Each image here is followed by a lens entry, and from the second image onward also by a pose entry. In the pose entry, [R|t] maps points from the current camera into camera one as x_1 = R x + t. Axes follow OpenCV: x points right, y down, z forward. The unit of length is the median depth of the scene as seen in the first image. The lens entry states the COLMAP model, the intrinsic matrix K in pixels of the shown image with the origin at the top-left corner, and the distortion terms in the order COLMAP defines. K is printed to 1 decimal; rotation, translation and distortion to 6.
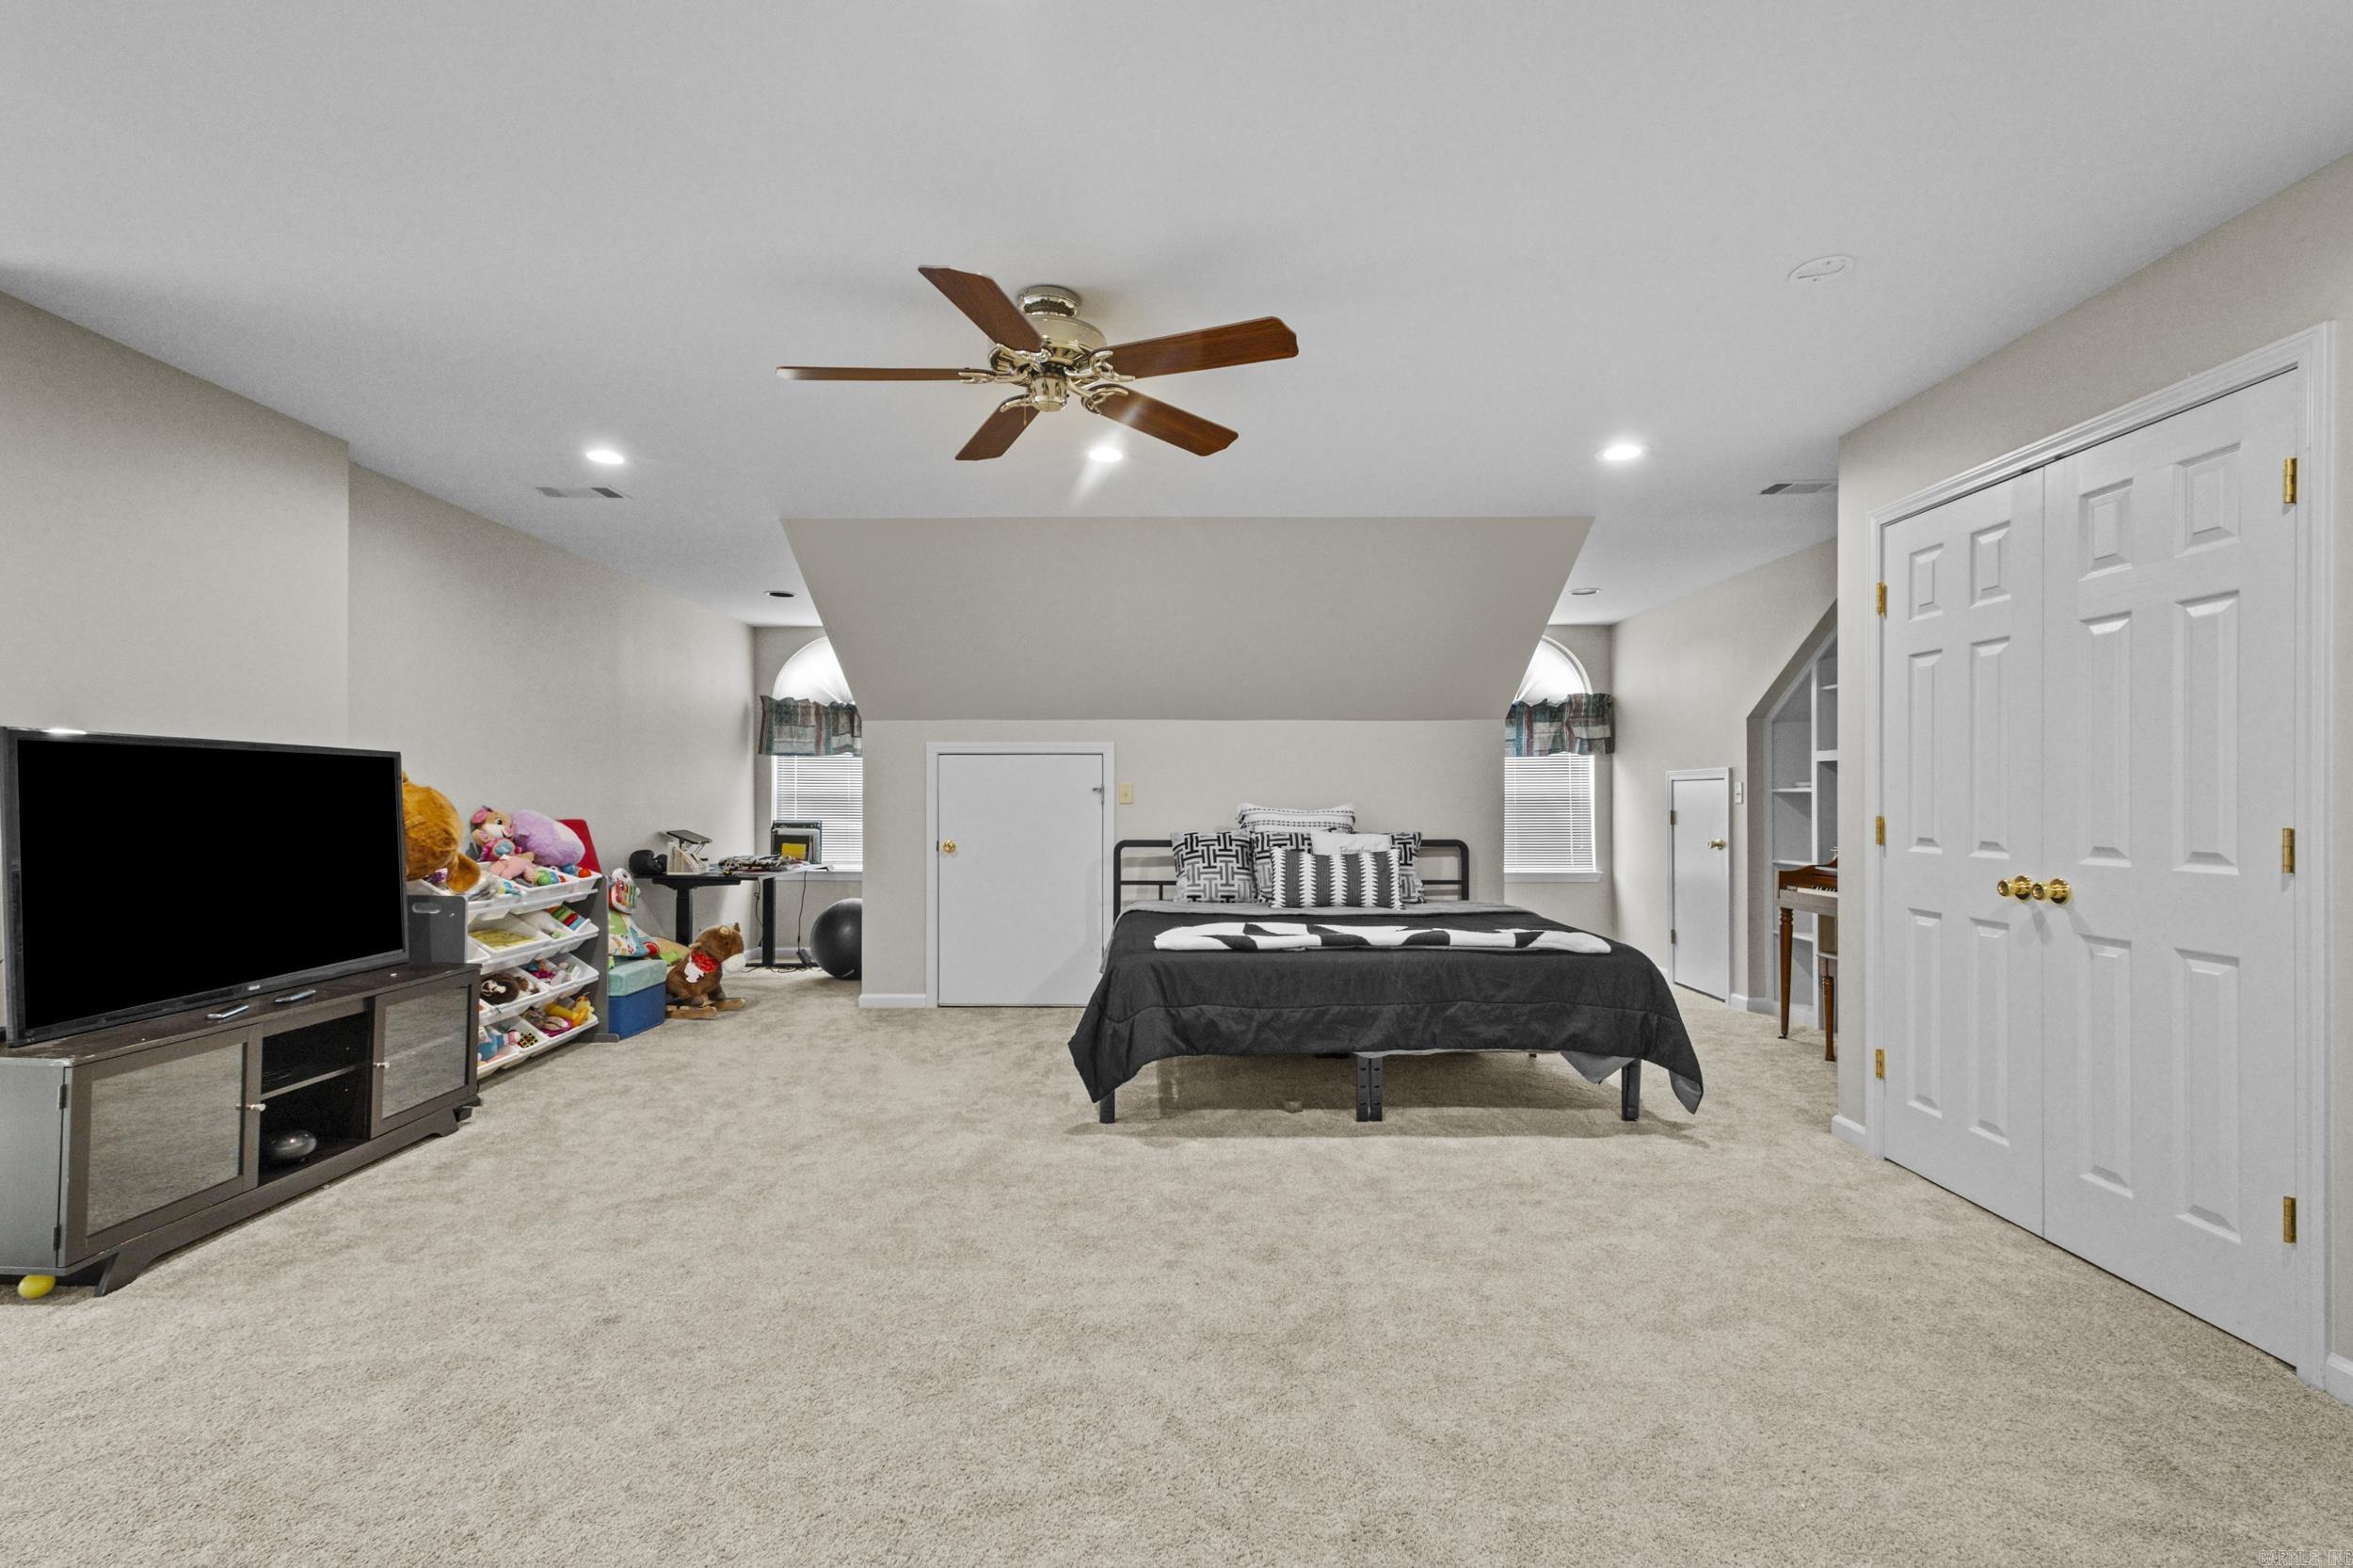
lens RADIAL K [[1025.6, 0, 1168.7], [0, 1025.6, 798.4], [0, 0, 1]] dist [0.004264, -0.000007]
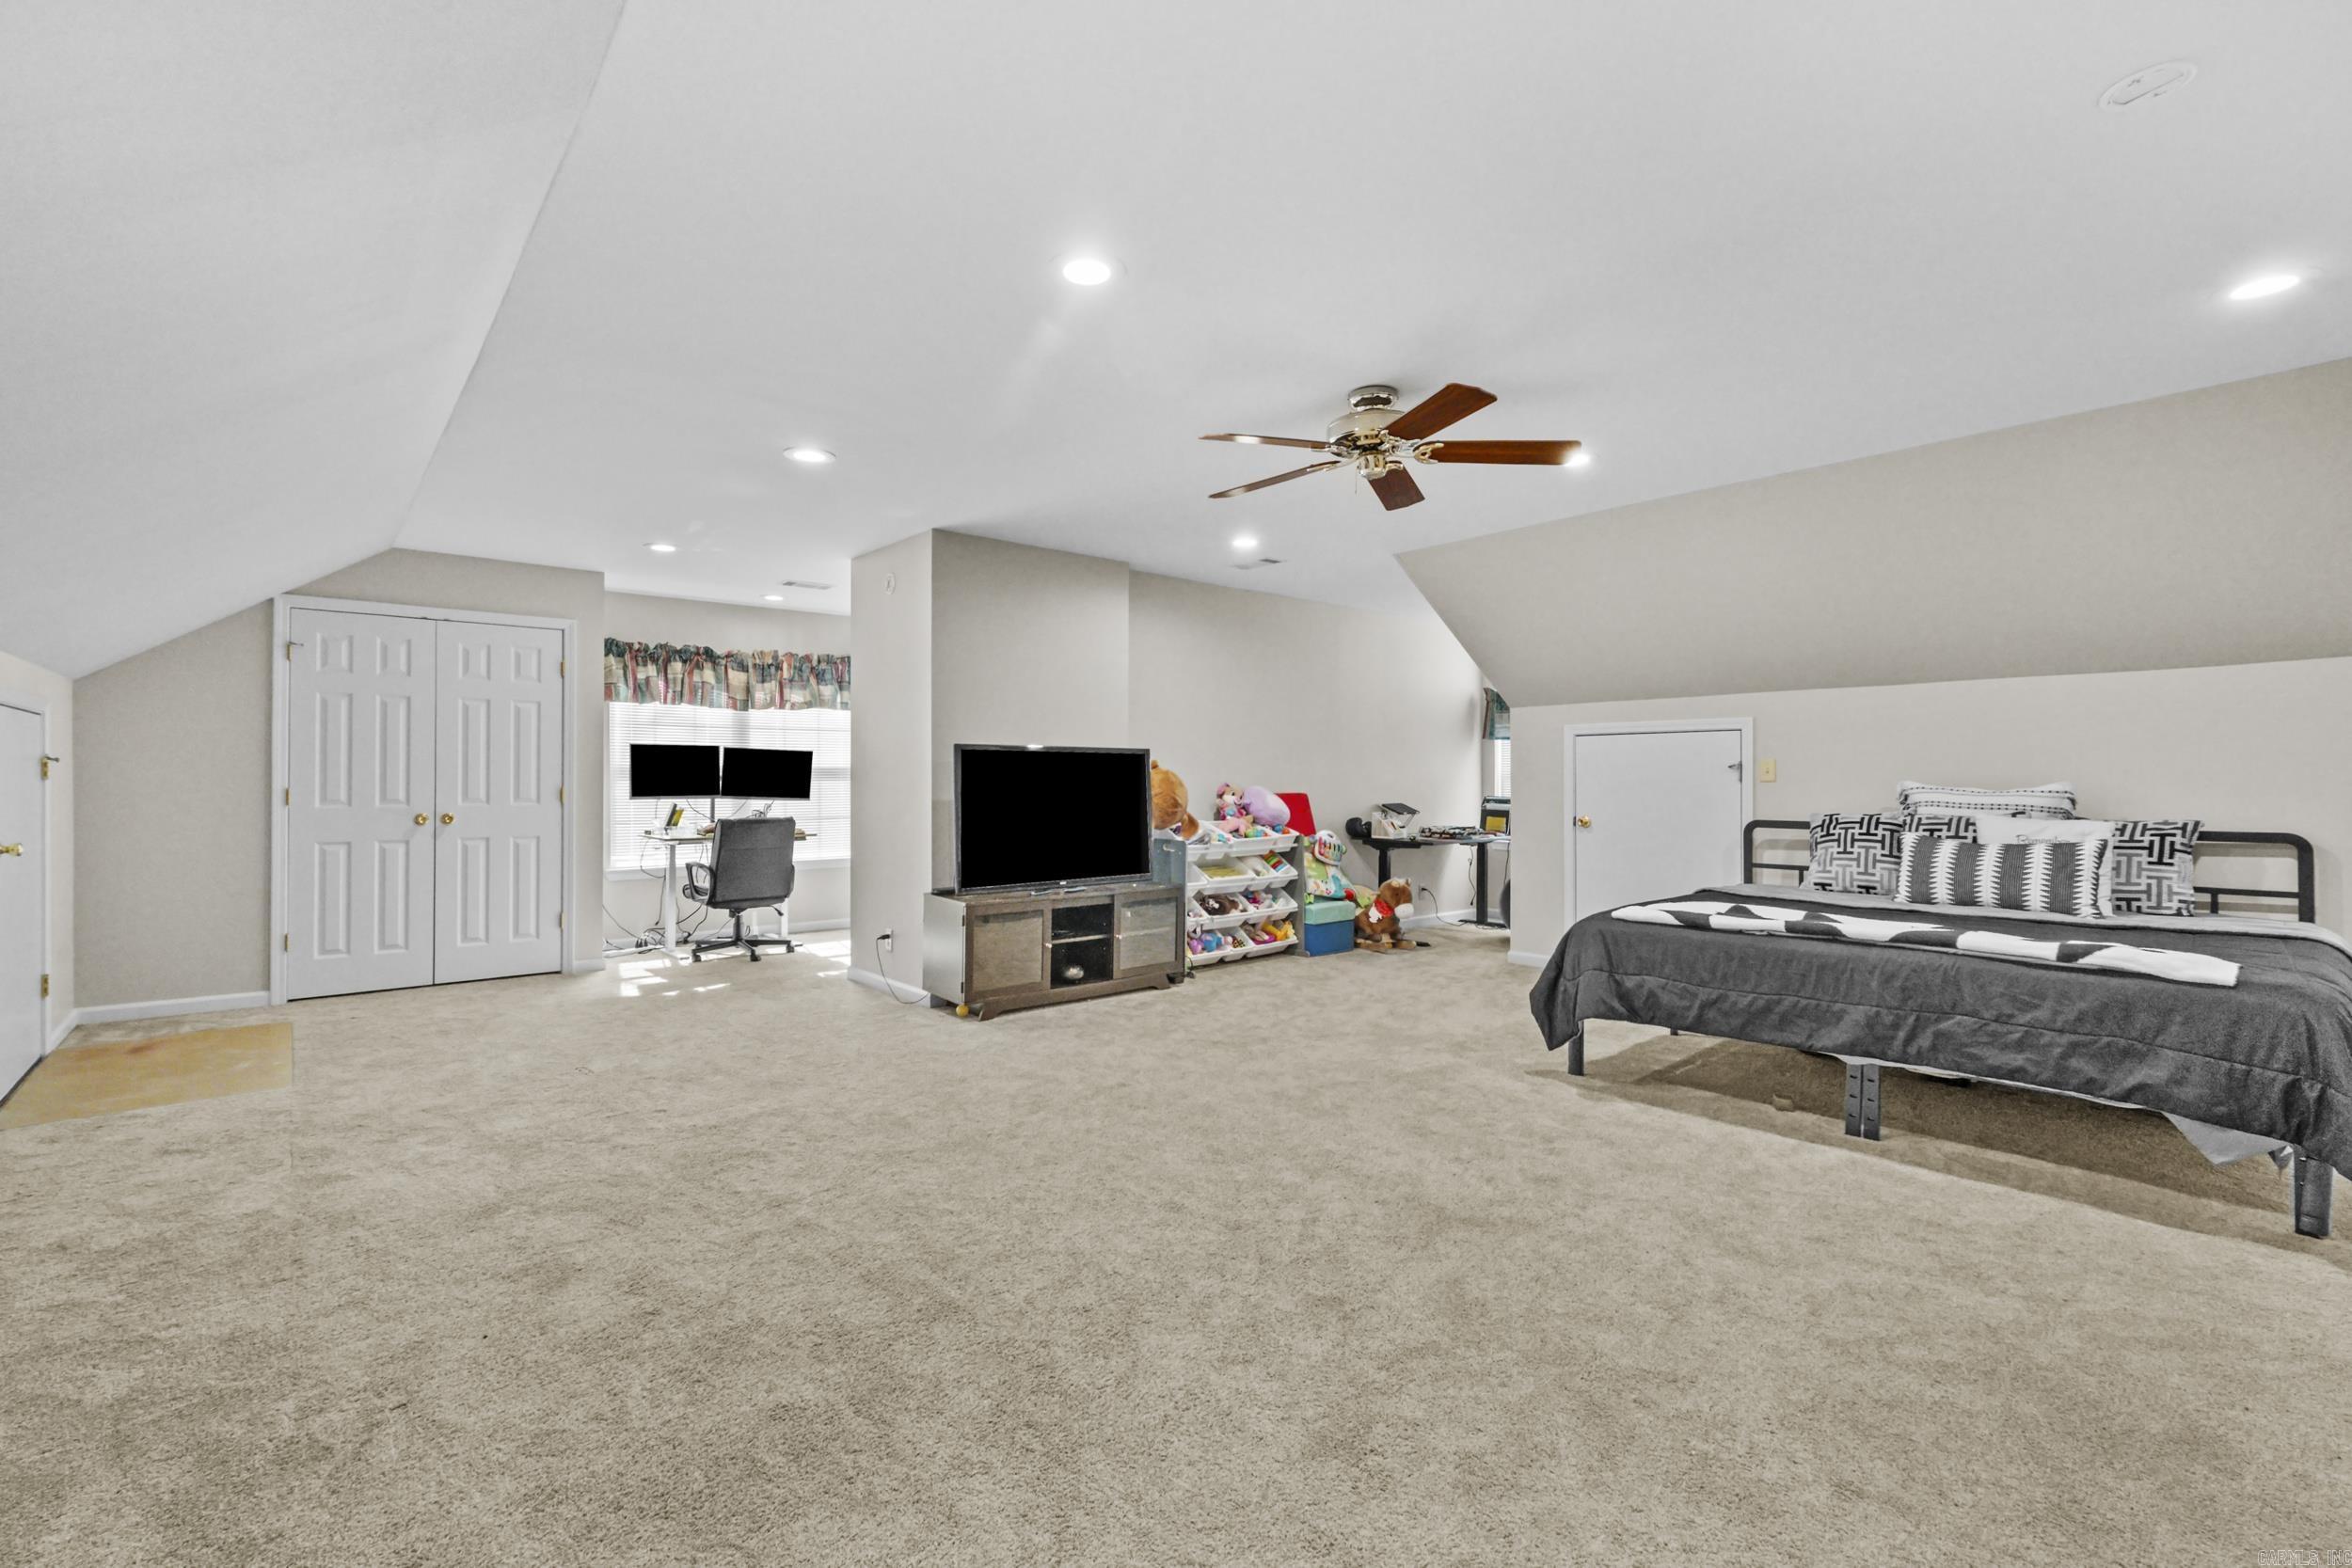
lens RADIAL K [[1025.1, 0, 1178.1], [0, 1025.1, 775.7], [0, 0, 1]] dist [0.004264, -0.000007]
pose [[0.665935, -0.004550, -0.745996, 0.479220], [0.003107, 0.999990, -0.003325, 0.002056], [0.746003, -0.000103, 0.665943, -0.036973]]
